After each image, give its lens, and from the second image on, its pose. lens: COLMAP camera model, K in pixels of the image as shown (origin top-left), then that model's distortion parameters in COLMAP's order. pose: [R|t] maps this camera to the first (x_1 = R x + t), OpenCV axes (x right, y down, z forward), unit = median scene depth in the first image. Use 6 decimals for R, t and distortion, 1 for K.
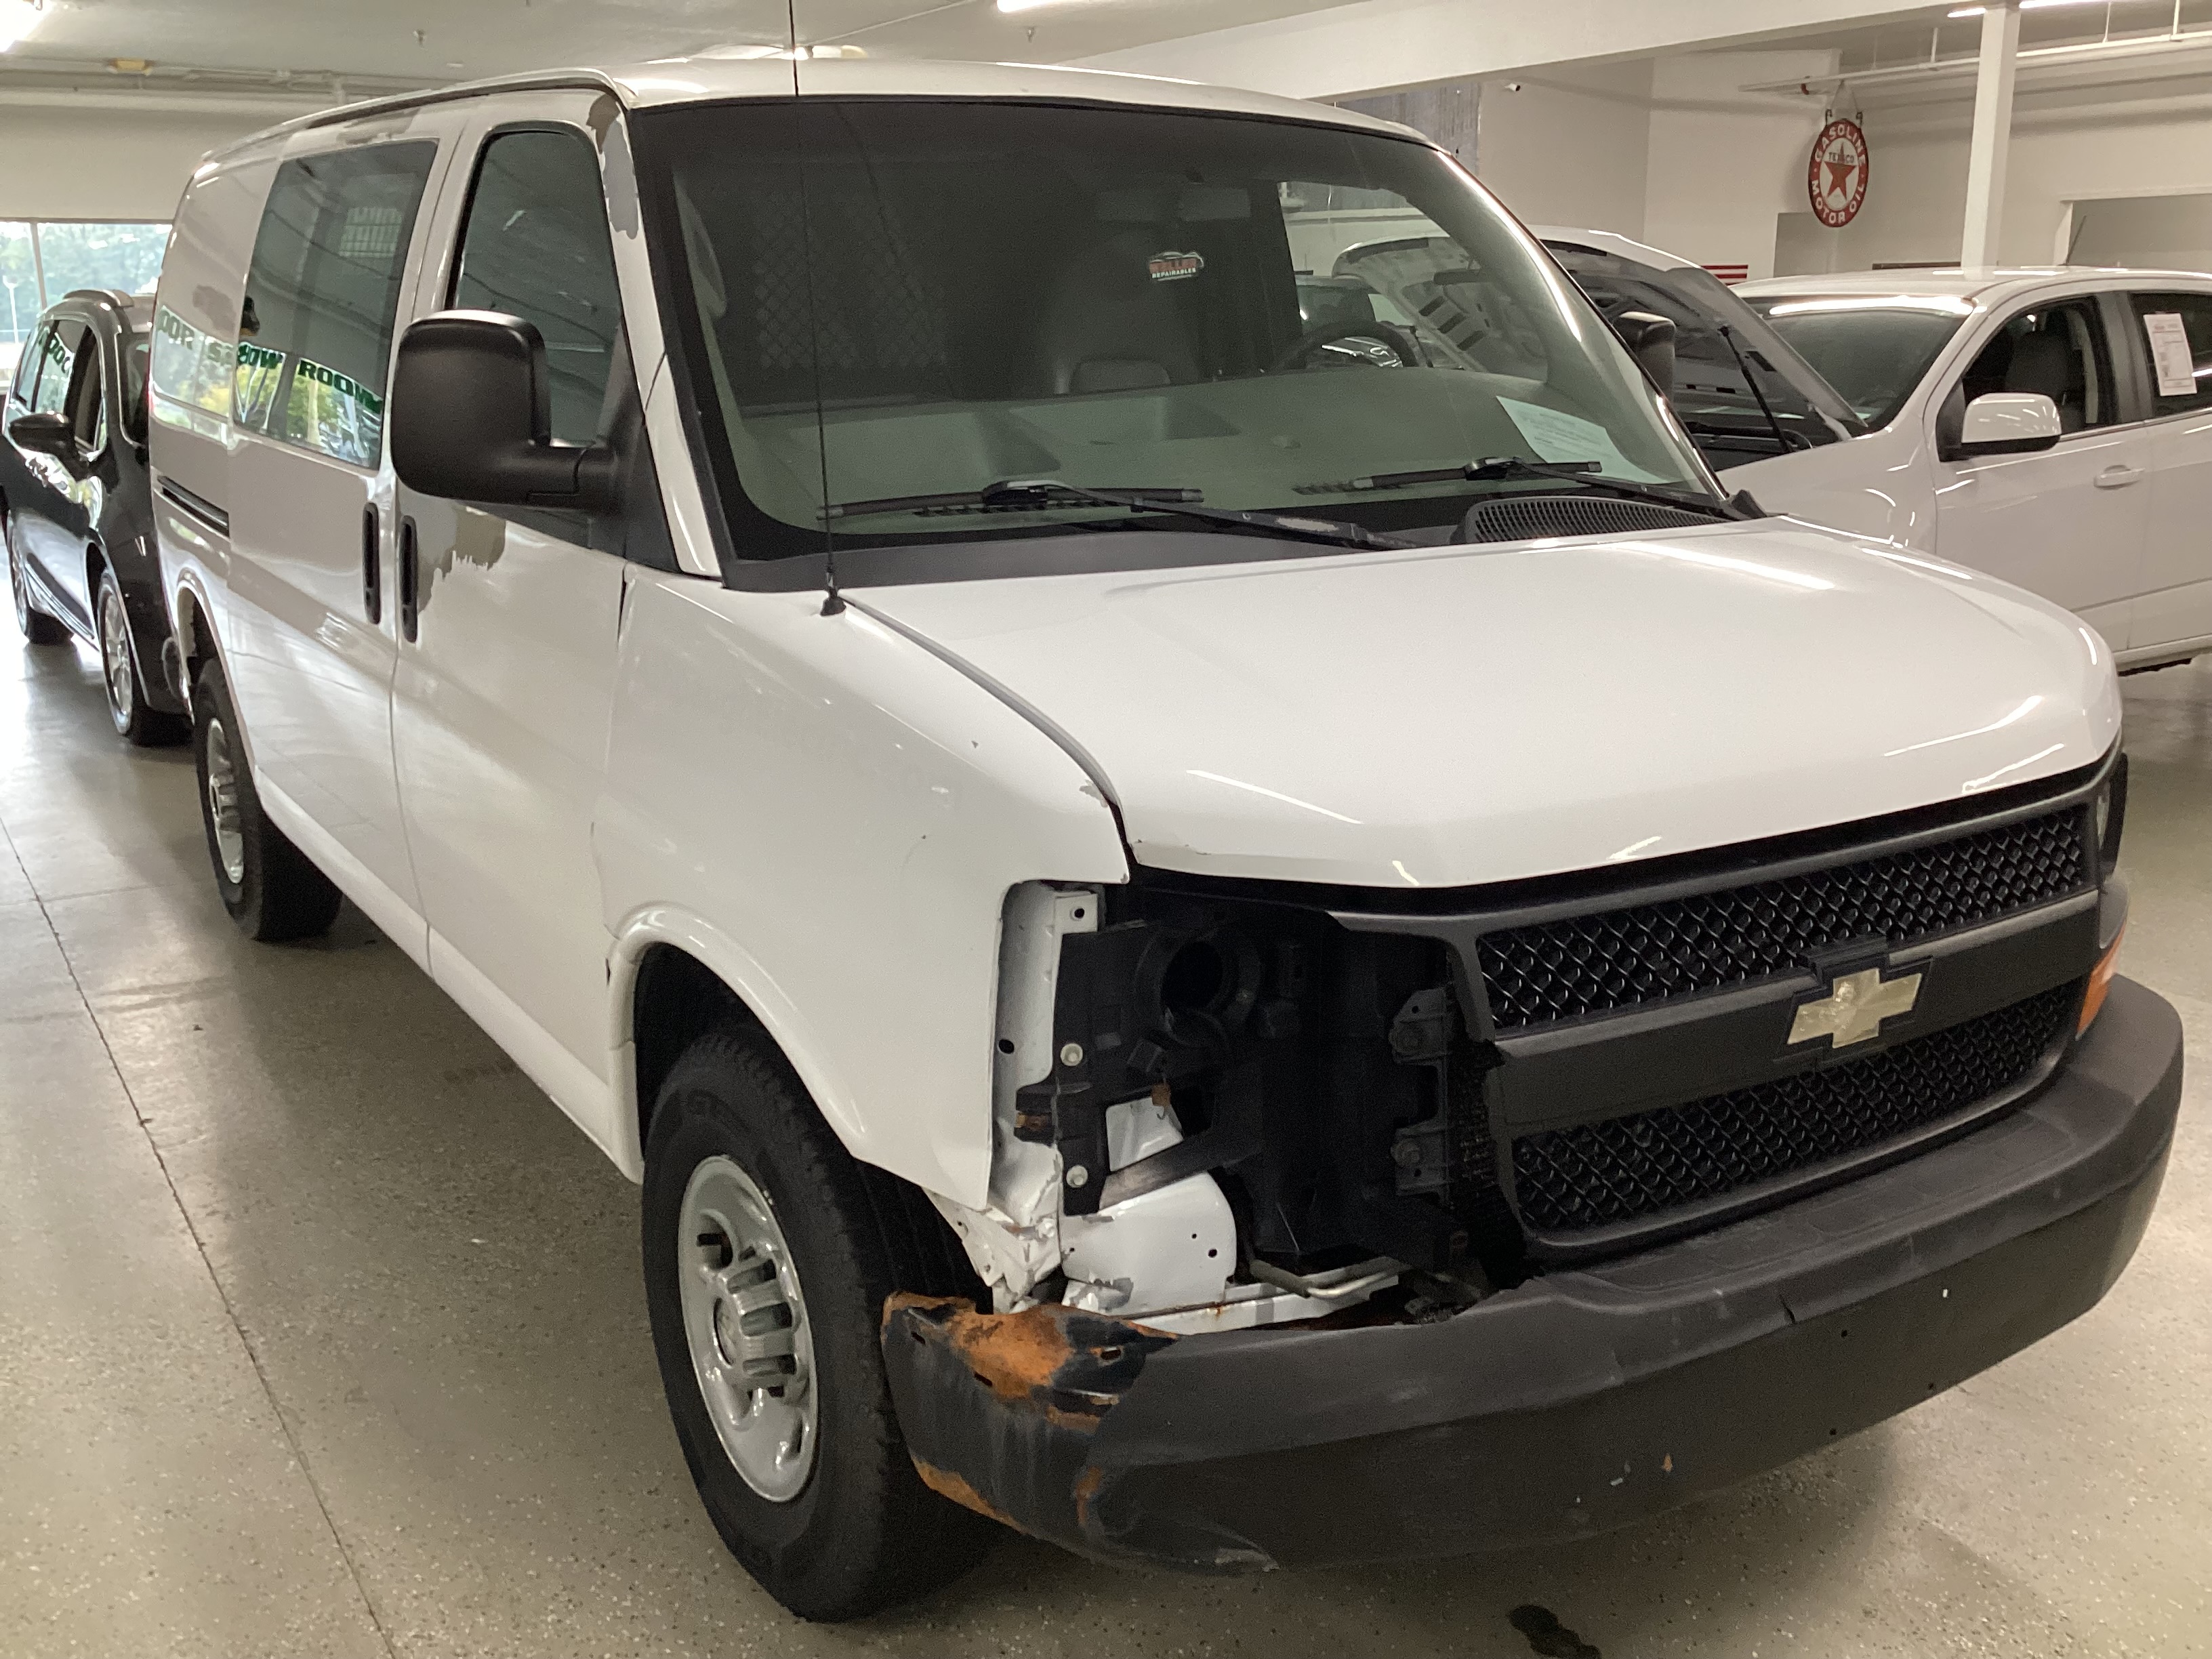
lens RADIAL K [[1968.1, 0, 1115.4], [0, 1968.1, 815.4], [0, 0, 1]] dist [0.092291, -0.203043]
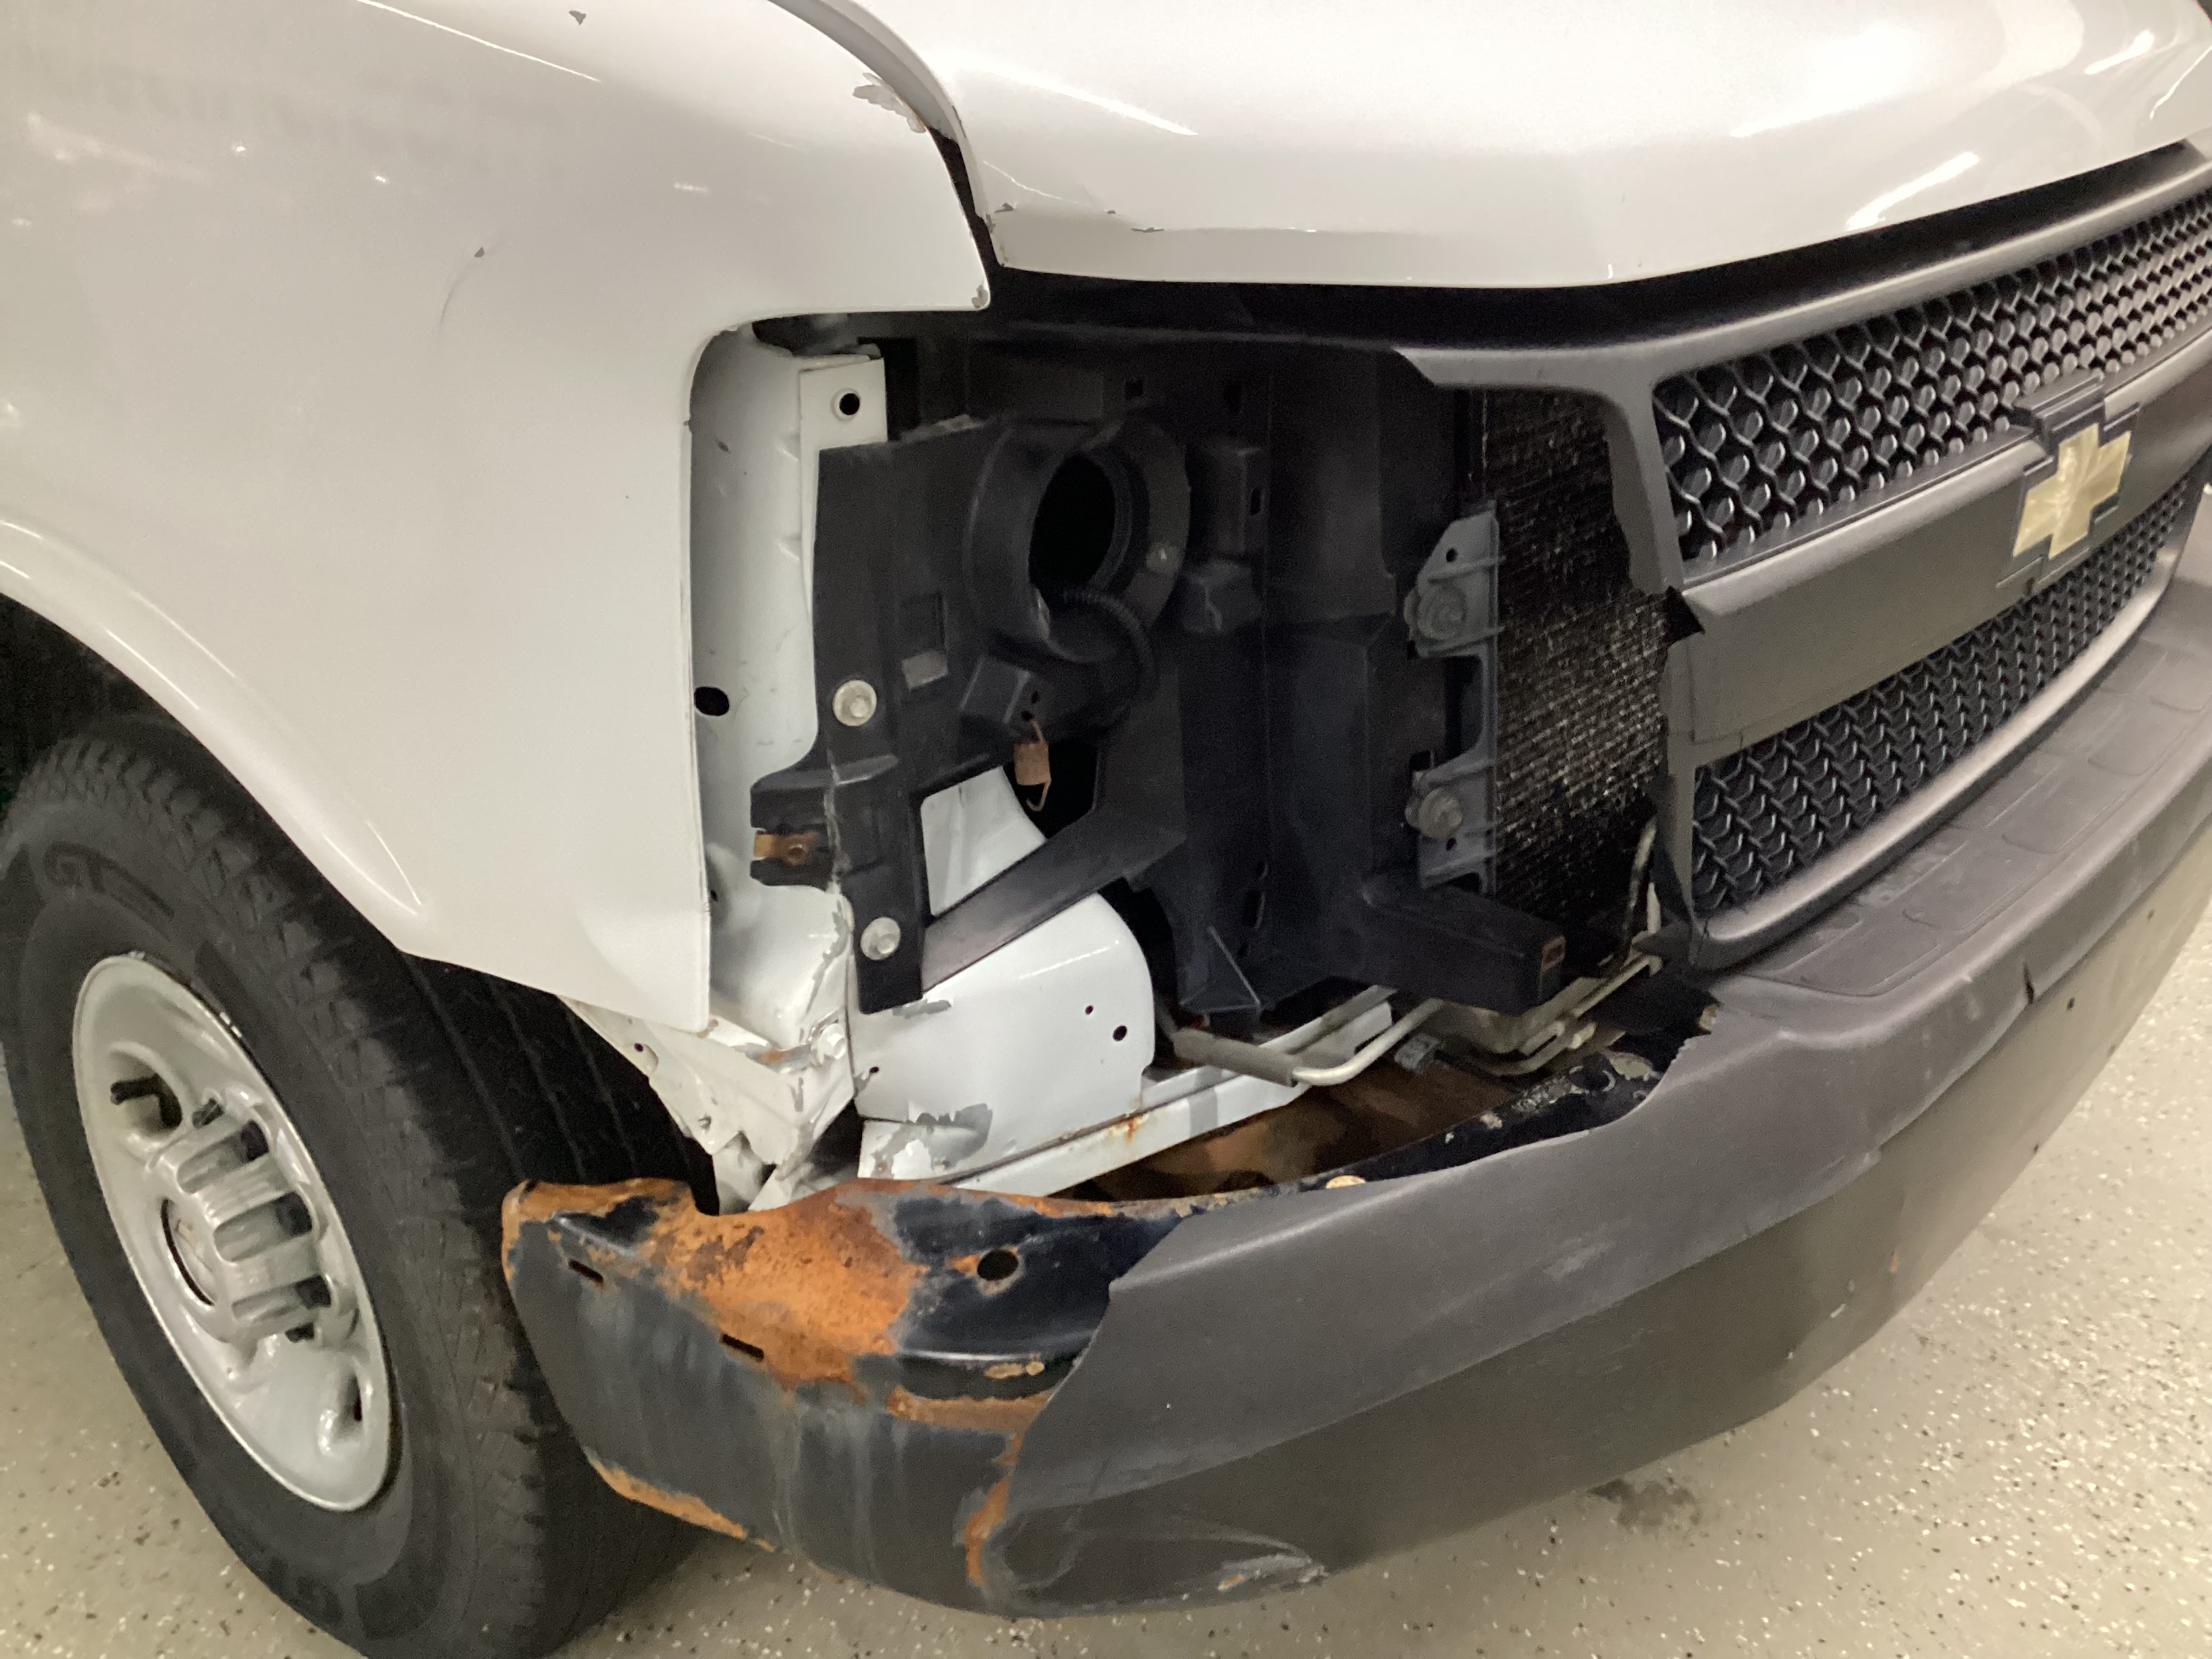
lens RADIAL K [[1968.1, 0, 1115.4], [0, 1968.1, 815.4], [0, 0, 1]] dist [0.092291, -0.203043]
pose [[0.961036, -0.120155, 0.248942, -0.082538], [0.071603, 0.978056, 0.195649, 0.055305], [-0.266987, -0.170201, 0.948551, 0.495535]]
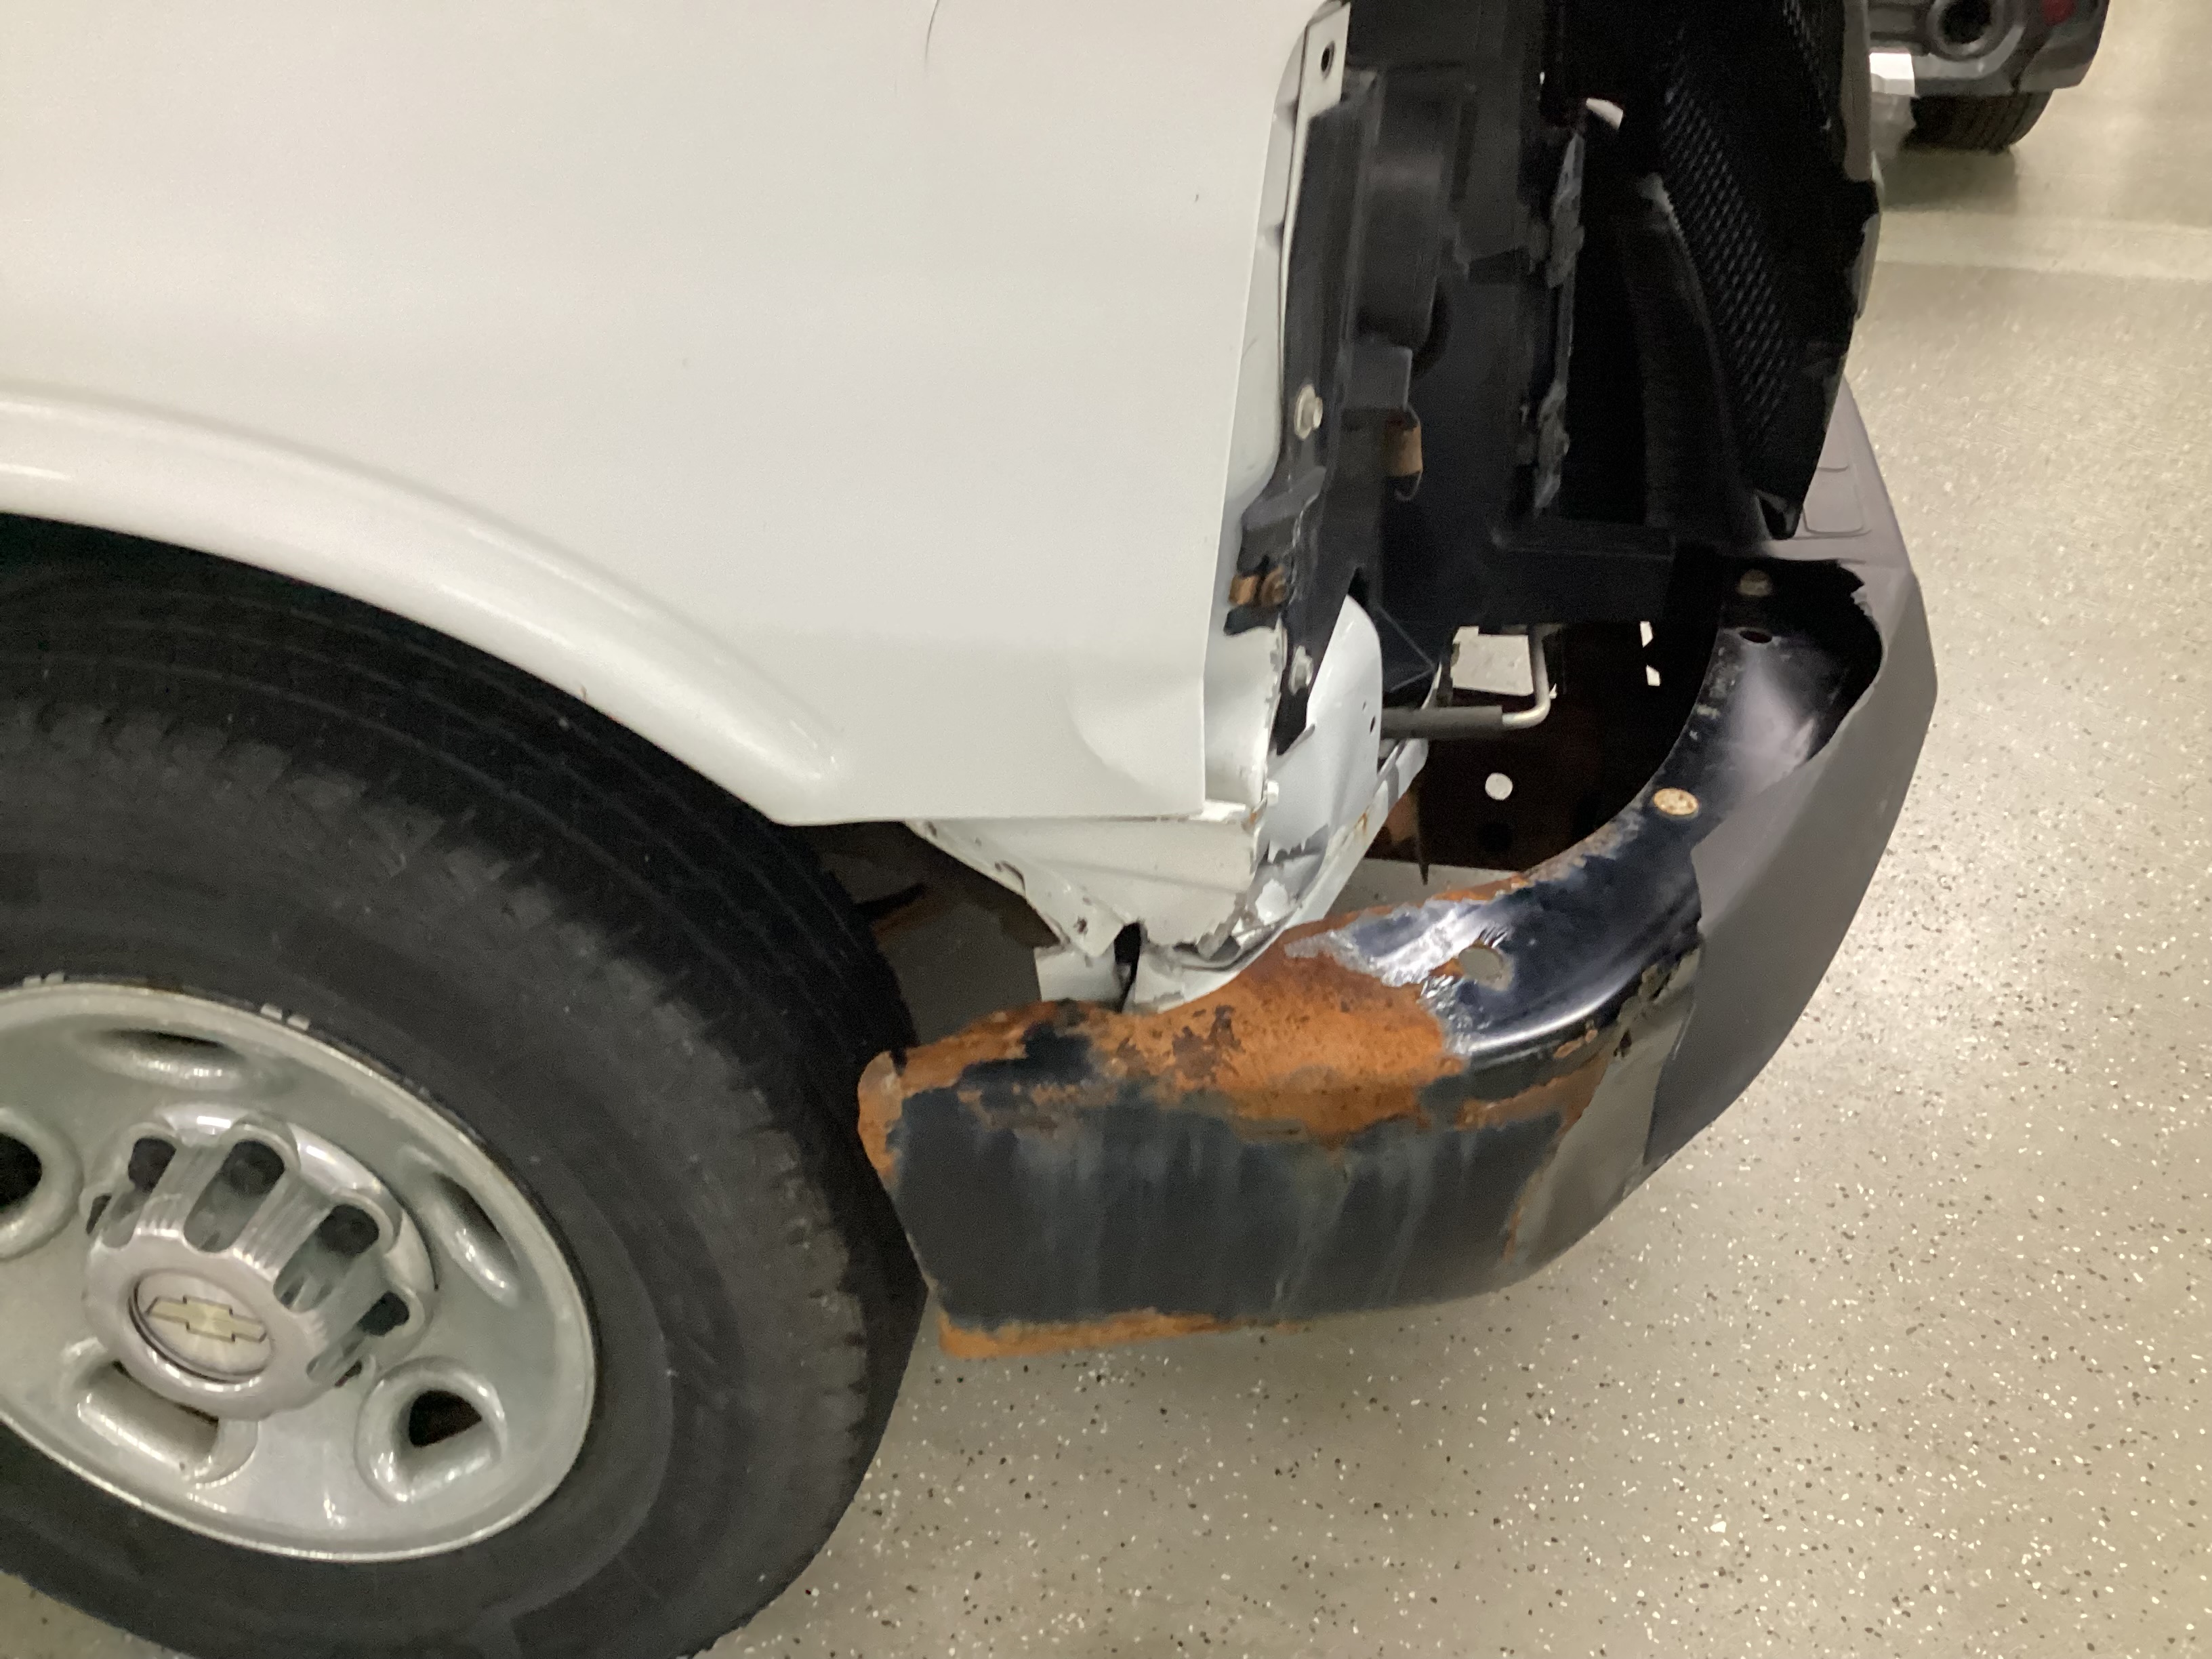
lens RADIAL K [[1968.1, 0, 1115.4], [0, 1968.1, 815.4], [0, 0, 1]] dist [0.092291, -0.203043]
pose [[0.668411, -0.387548, 0.634849, -0.355509], [0.158410, 0.908121, 0.387585, 0.023606], [-0.726728, -0.158500, 0.668390, 0.695594]]
